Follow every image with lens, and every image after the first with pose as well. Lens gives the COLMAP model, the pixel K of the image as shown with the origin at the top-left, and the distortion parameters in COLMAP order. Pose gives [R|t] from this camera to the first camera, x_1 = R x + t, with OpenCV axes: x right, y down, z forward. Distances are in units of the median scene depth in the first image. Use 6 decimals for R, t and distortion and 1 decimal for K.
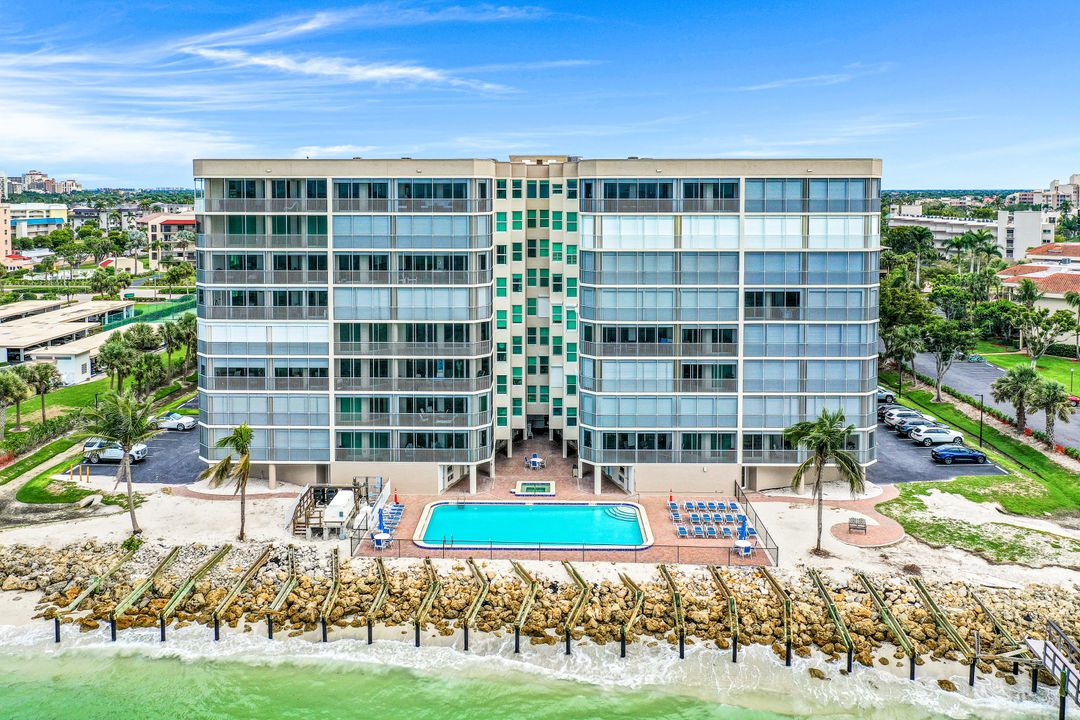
lens RADIAL K [[878.9, 0, 534.3], [0, 878.9, 221.2], [0, 0, 1]] dist [-0.008420, -0.001350]
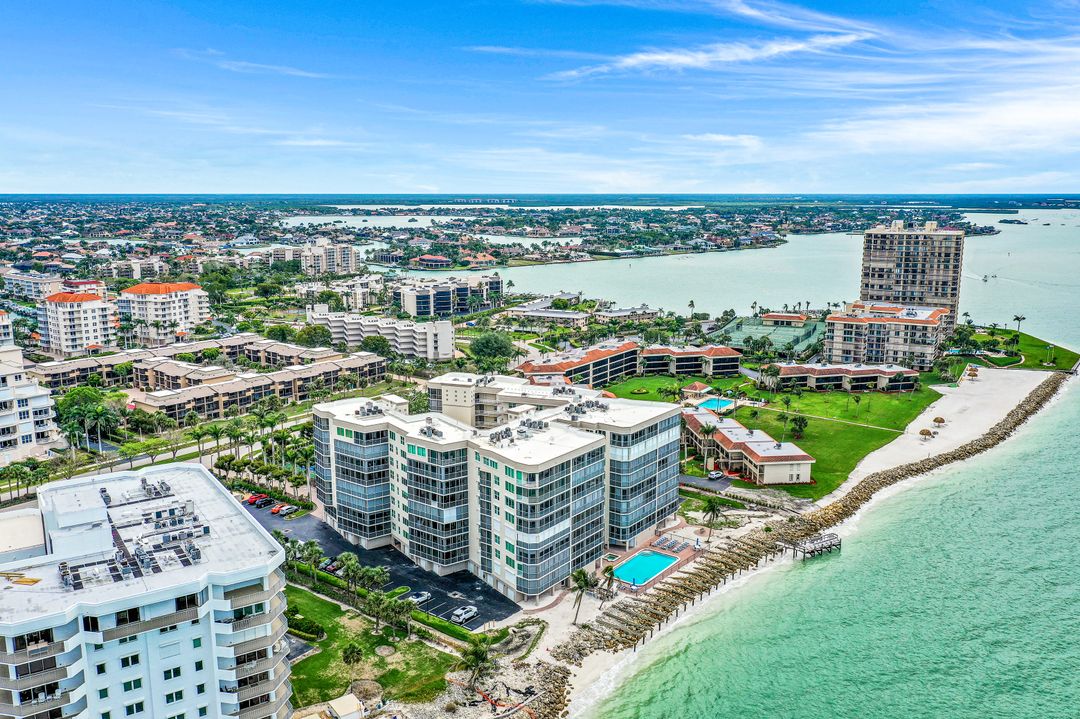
lens RADIAL K [[864.5, 0, 542.1], [0, 864.5, 329.3], [0, 0, 1]] dist [-0.011920, 0.002791]
pose [[0.584554, -0.122263, 0.802090, -2.093115], [0.026055, 0.990900, 0.132055, -0.699930], [-0.810936, -0.056295, 0.582420, -0.260761]]
